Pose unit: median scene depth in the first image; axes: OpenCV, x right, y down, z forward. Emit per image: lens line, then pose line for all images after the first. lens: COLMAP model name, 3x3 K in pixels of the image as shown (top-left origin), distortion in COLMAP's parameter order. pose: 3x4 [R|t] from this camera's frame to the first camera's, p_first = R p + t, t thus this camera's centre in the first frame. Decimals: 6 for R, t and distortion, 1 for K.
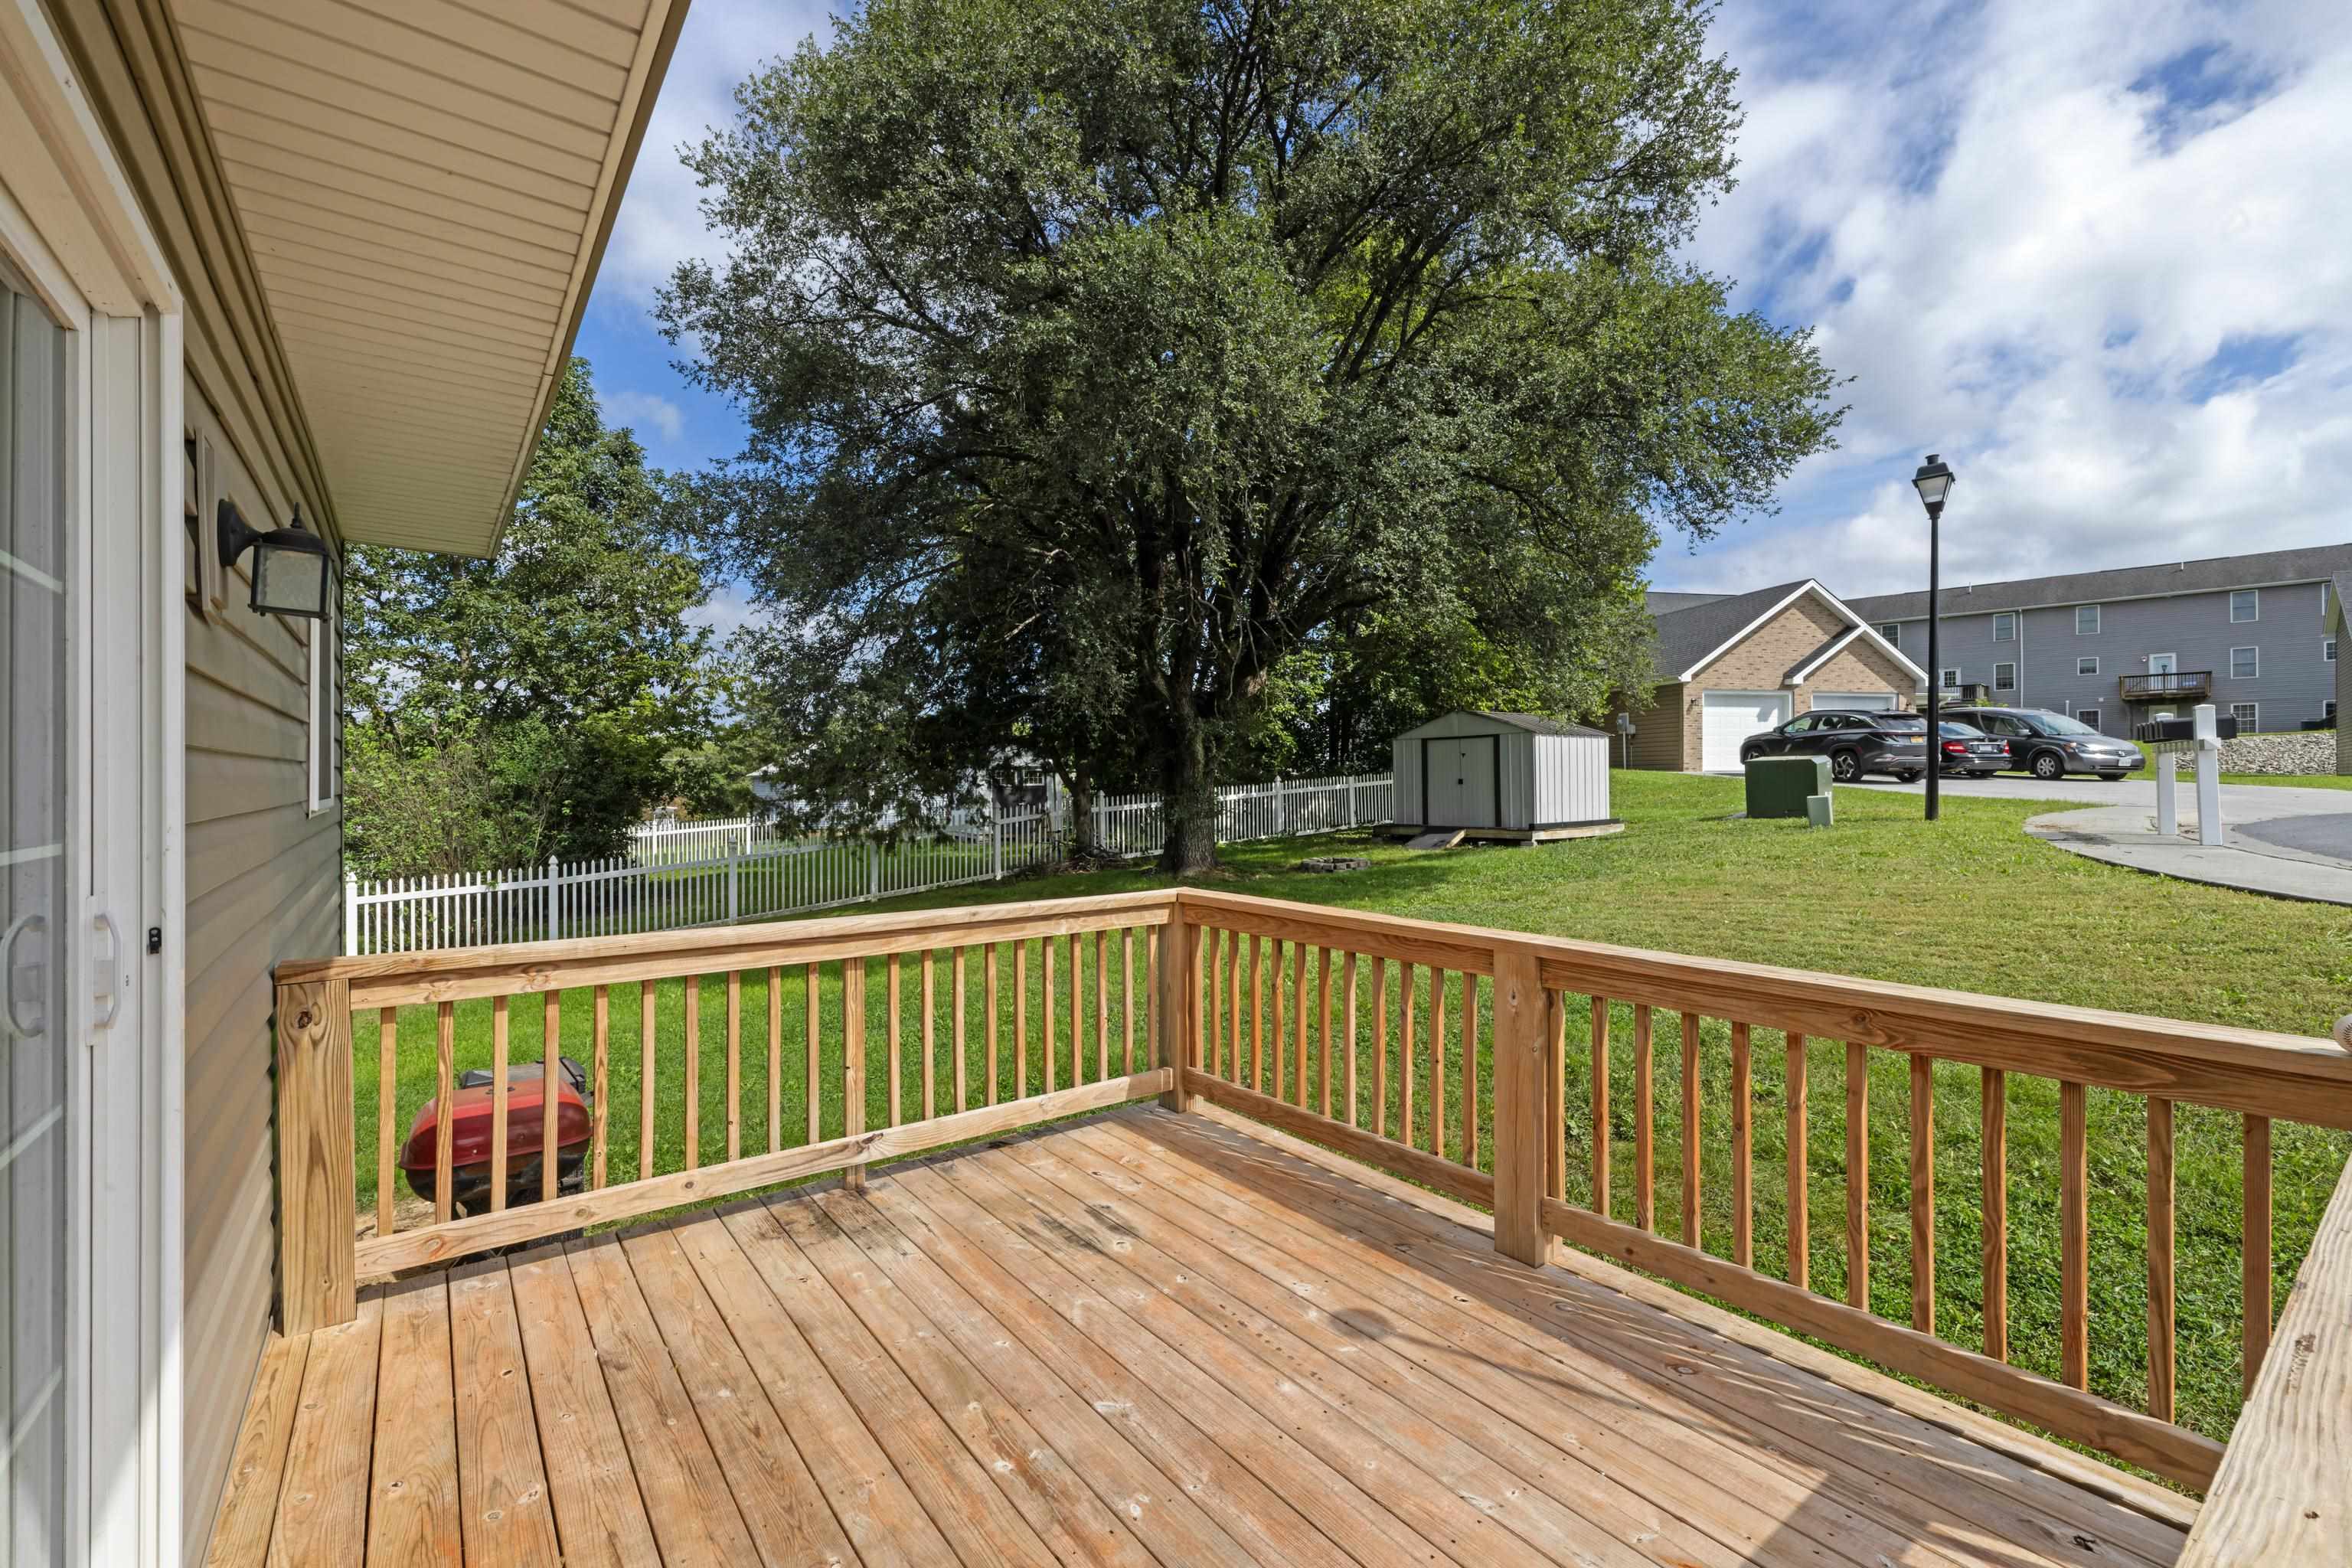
lens RADIAL K [[1000.2, 0, 1172.2], [0, 1000.2, 775.9], [0, 0, 1]] dist [0.000560, 0.000513]
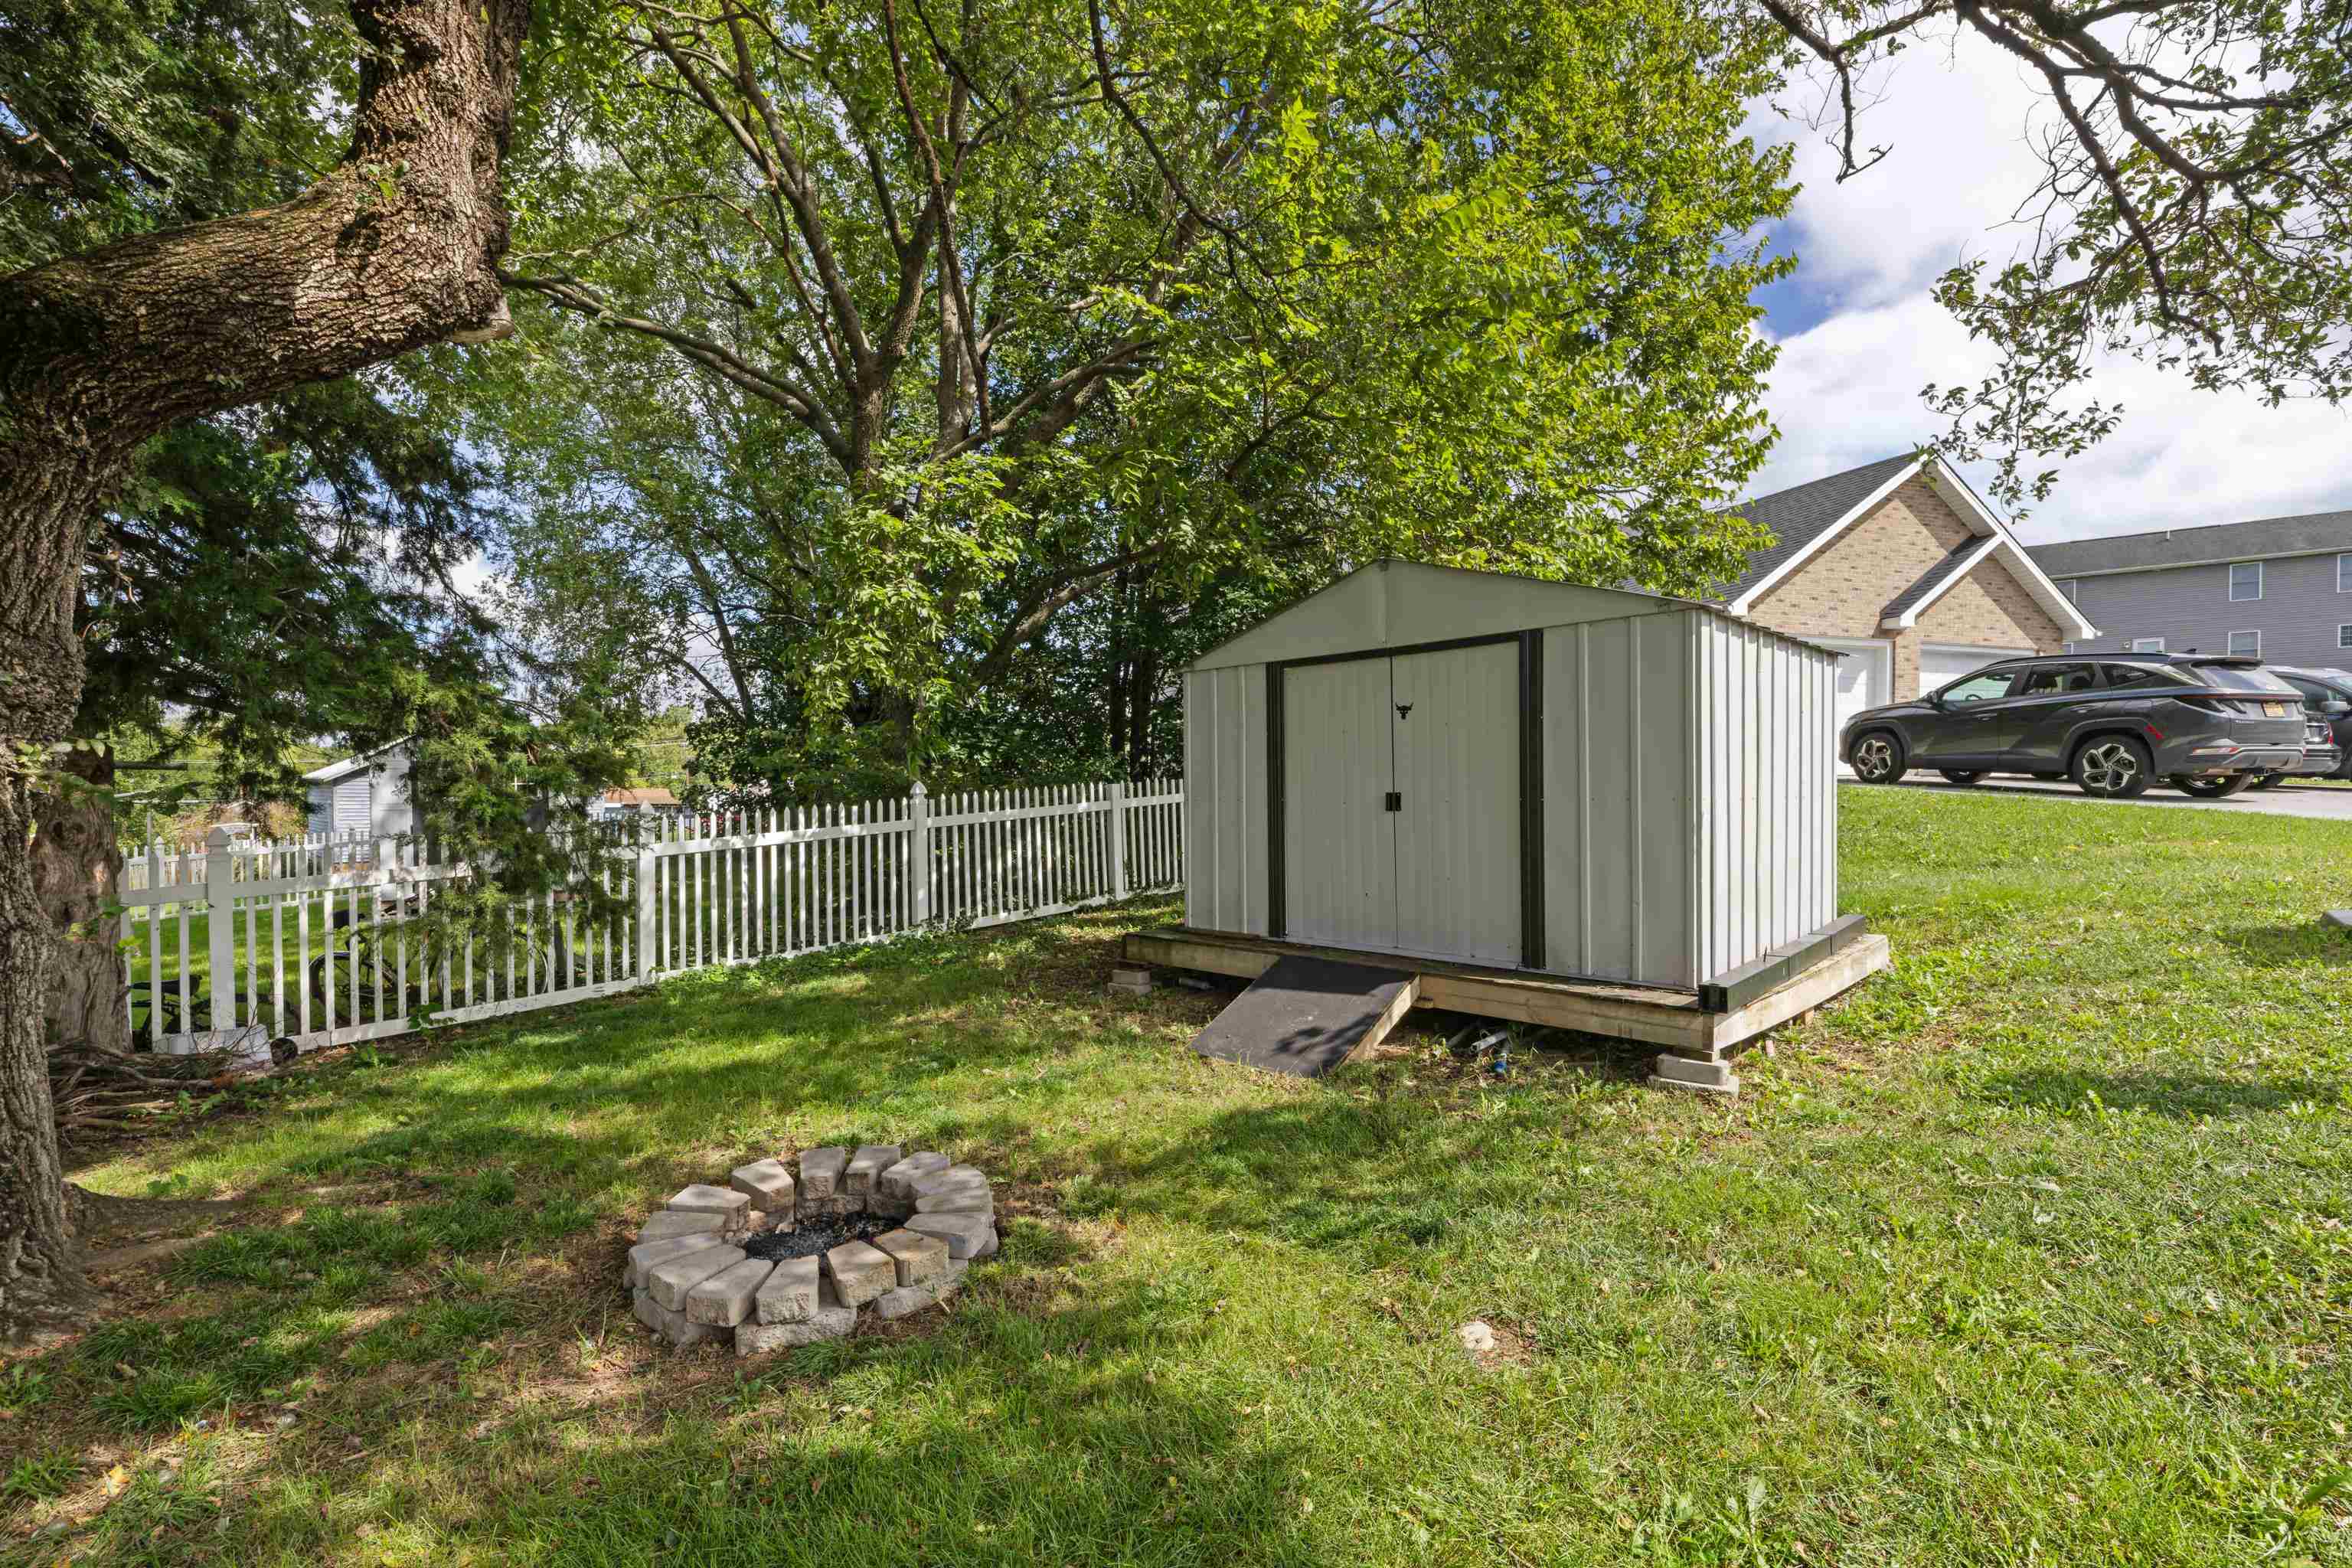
lens RADIAL K [[1000.2, 0, 1172.2], [0, 1000.2, 775.9], [0, 0, 1]] dist [0.000560, 0.000513]
pose [[0.991918, 0.002666, 0.126849, 0.151658], [-0.001919, 0.999980, -0.006014, -0.000136], [-0.126862, 0.005722, 0.991904, 0.582669]]
